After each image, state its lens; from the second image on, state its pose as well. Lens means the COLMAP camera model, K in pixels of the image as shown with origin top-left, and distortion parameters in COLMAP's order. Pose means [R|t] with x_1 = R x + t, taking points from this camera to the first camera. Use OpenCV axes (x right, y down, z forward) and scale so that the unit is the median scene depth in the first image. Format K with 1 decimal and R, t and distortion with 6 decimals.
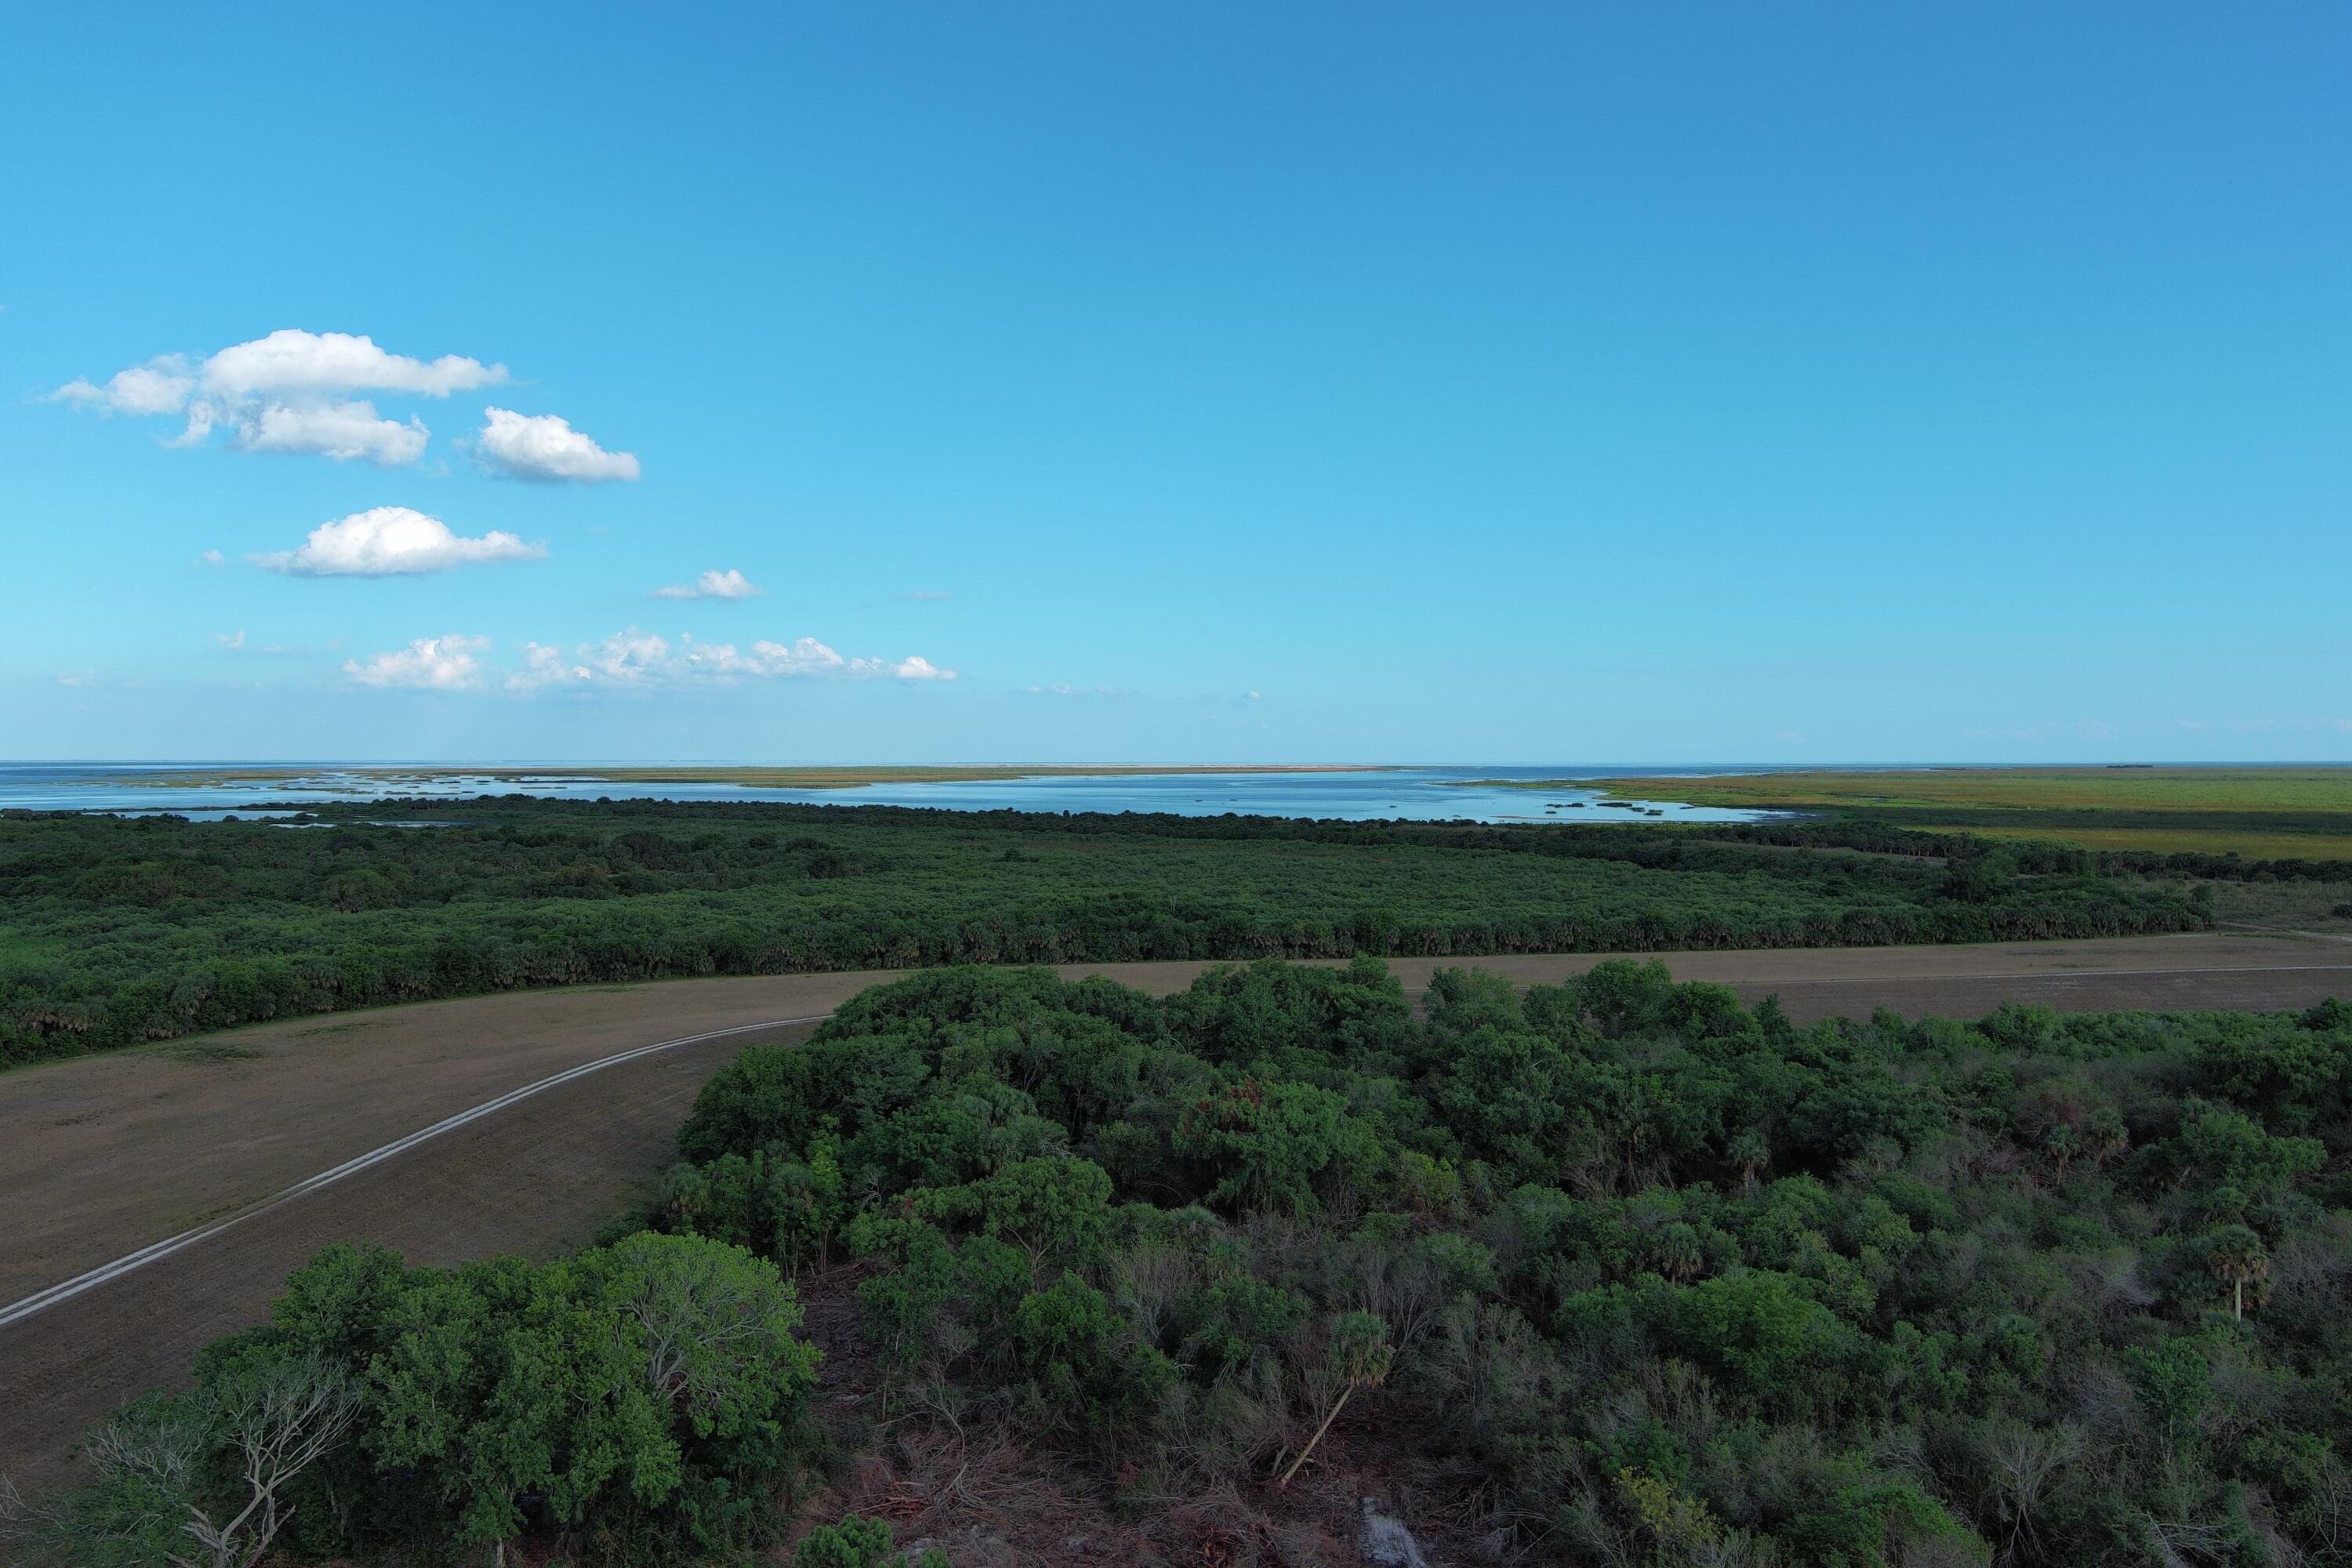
lens RADIAL K [[1818.8, 0, 1173.7], [0, 1818.8, 777.9], [0, 0, 1]] dist [0.029996, -0.035838]
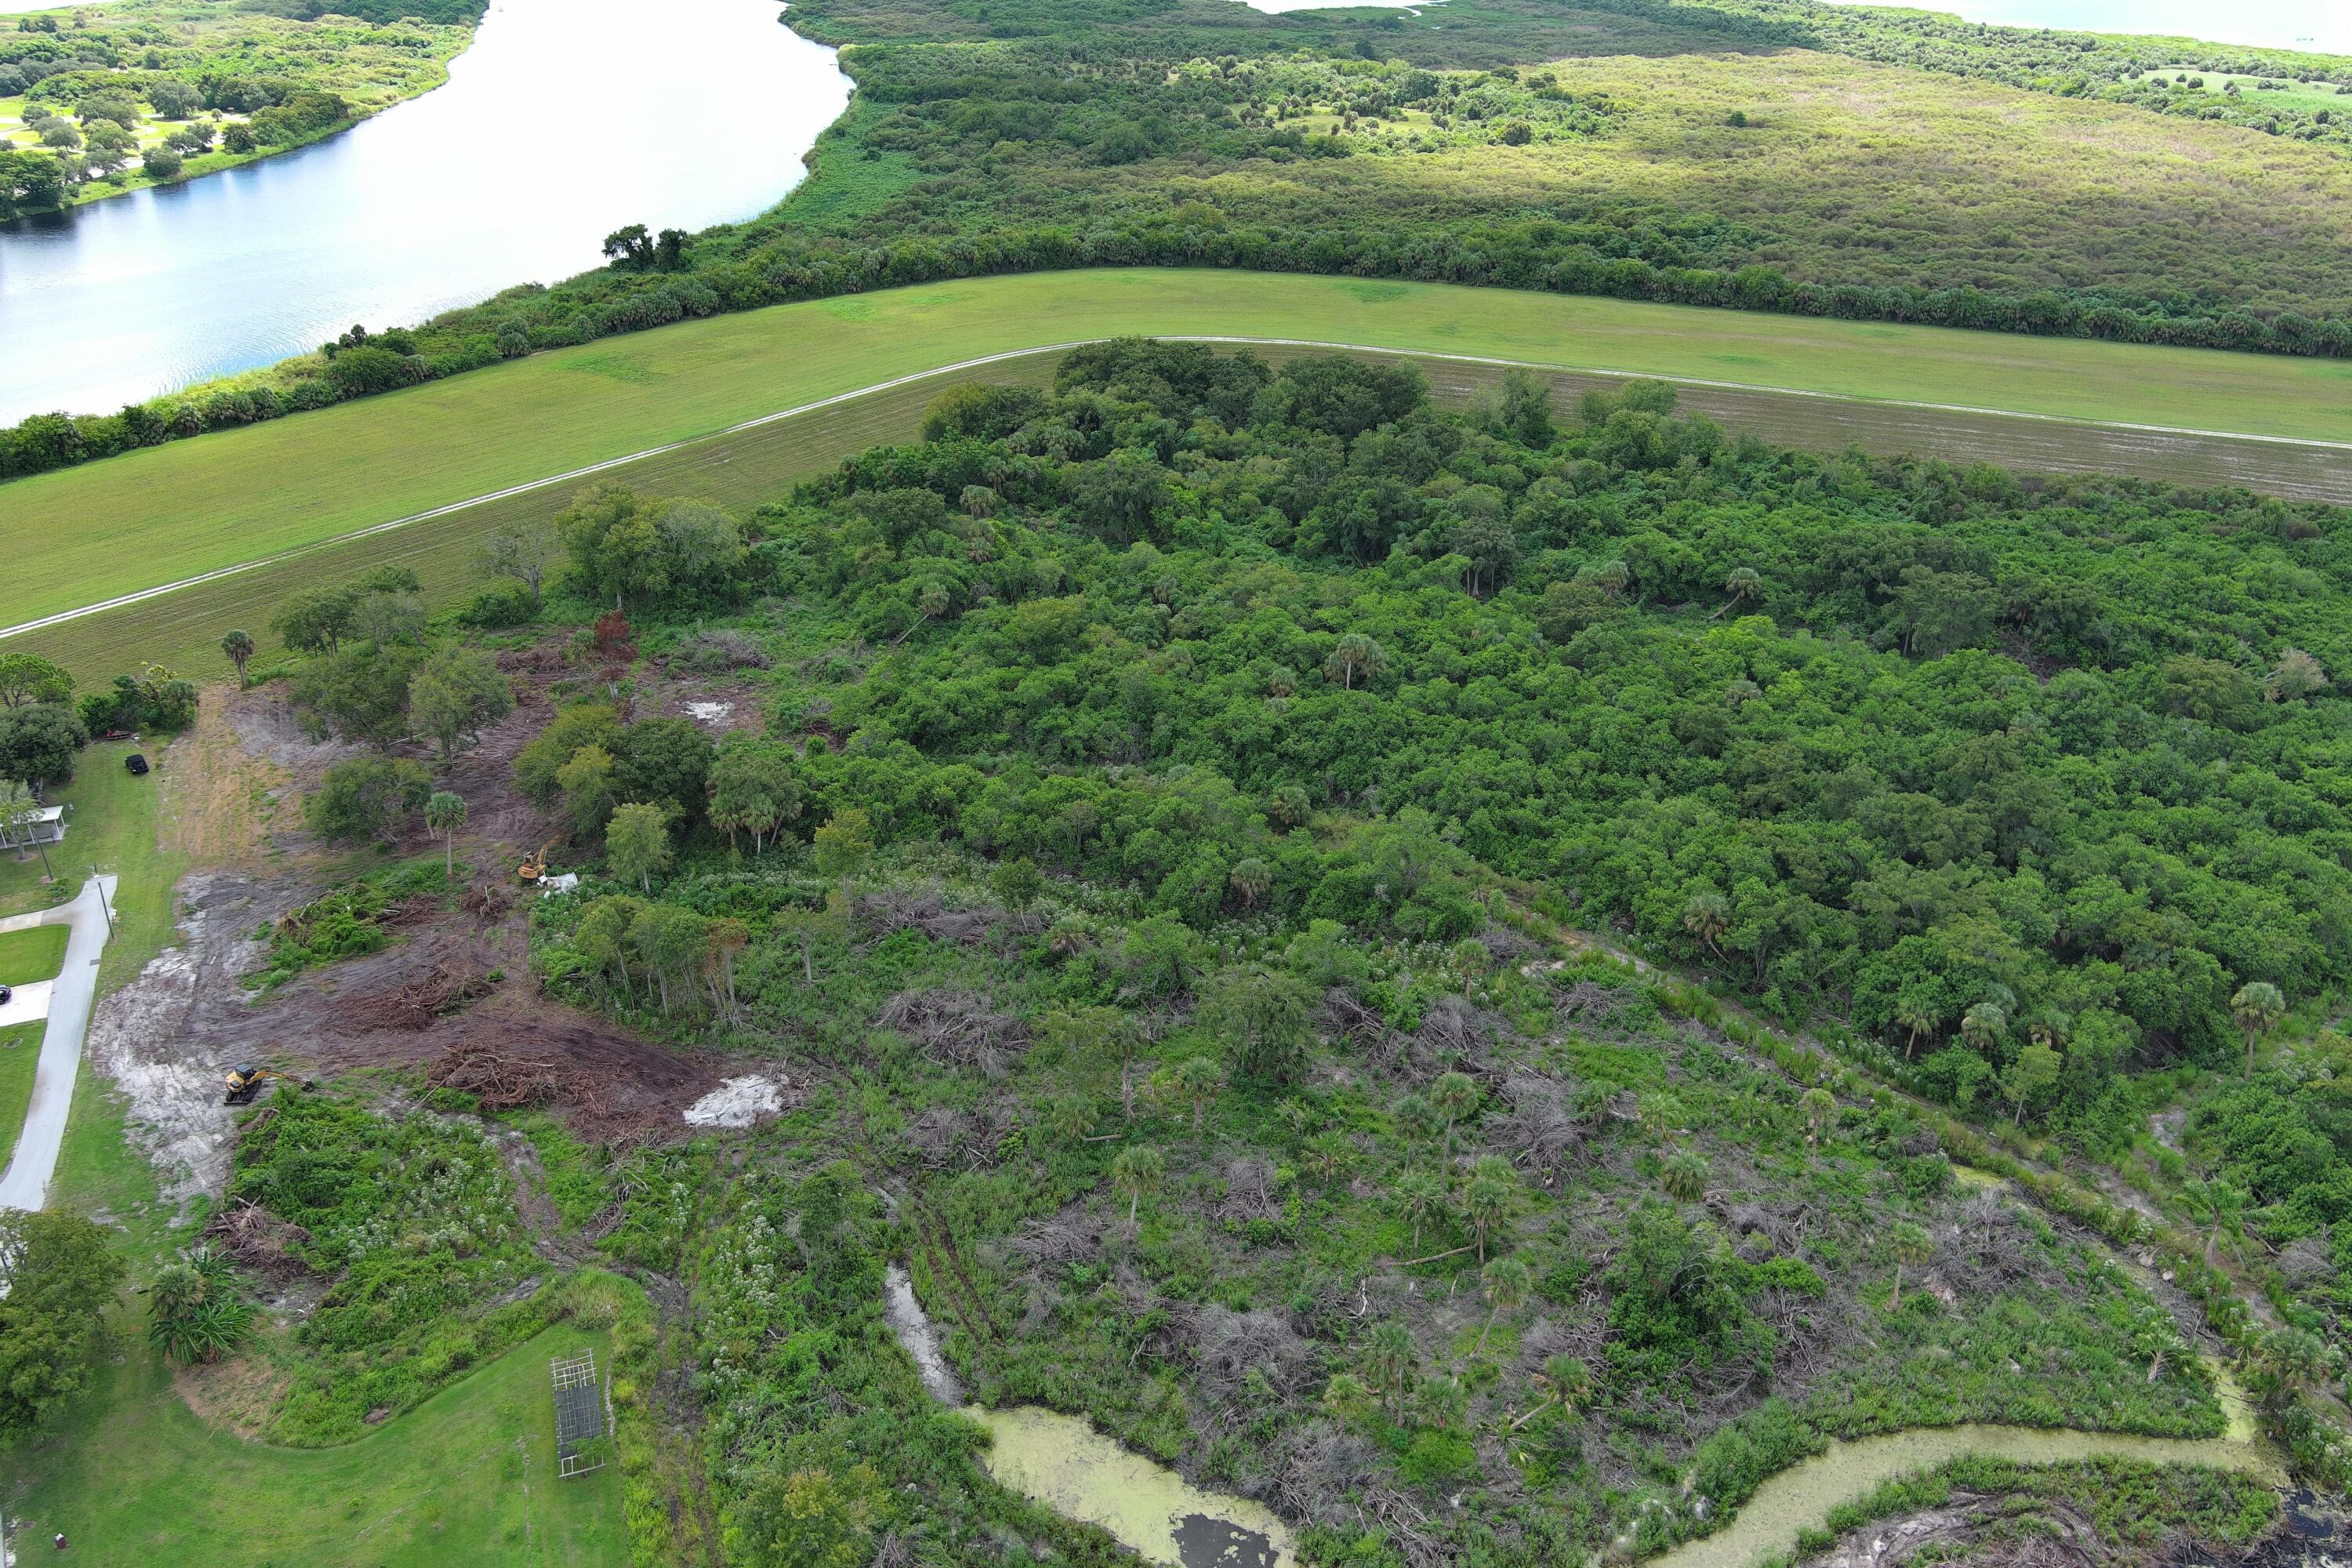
lens RADIAL K [[1916.6, 0, 1229.8], [0, 1916.6, 781.7], [0, 0, 1]] dist [0.011043, -0.000968]
pose [[0.834023, 0.248223, -0.492739, 1.129808], [-0.006861, 0.897677, 0.440602, -0.364426], [0.551687, -0.364091, 0.750386, -0.482462]]
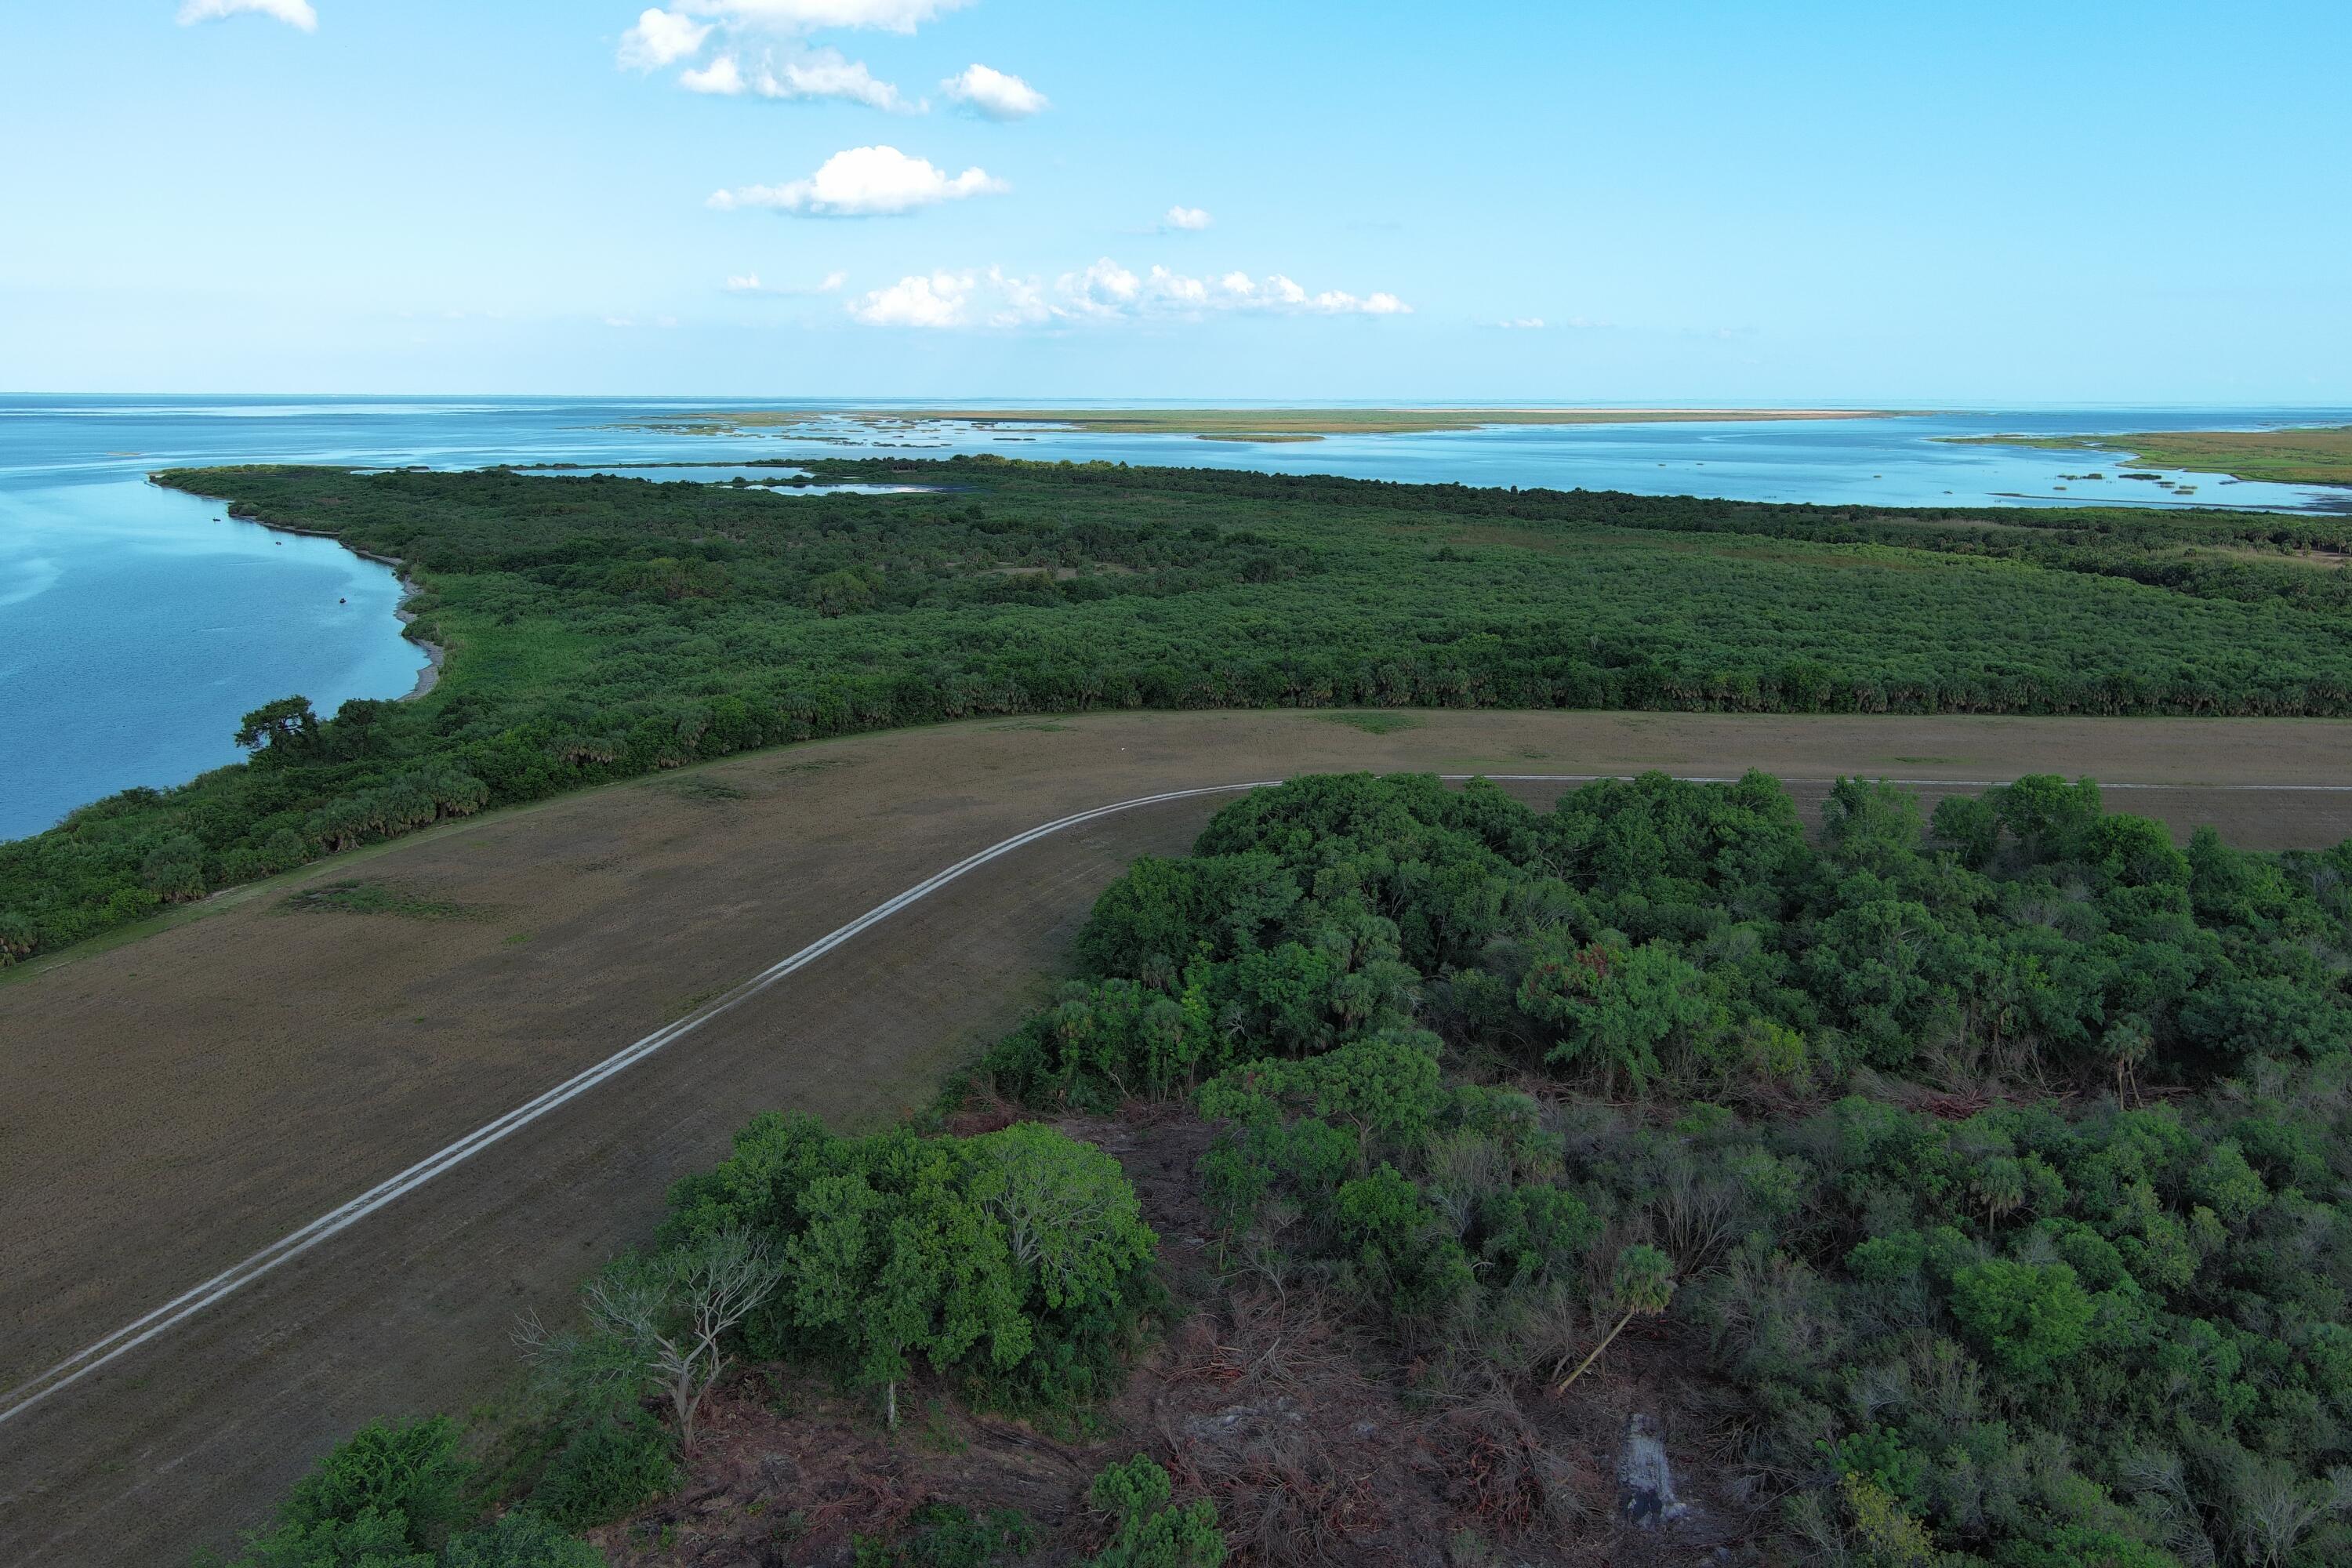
lens RADIAL K [[1818.8, 0, 1173.7], [0, 1818.8, 777.9], [0, 0, 1]] dist [0.029996, -0.035838]
pose [[0.969126, 0.053762, -0.240634, 0.048927], [-0.006004, 0.980796, 0.194943, -0.119506], [0.246493, -0.187480, 0.950838, -0.026507]]
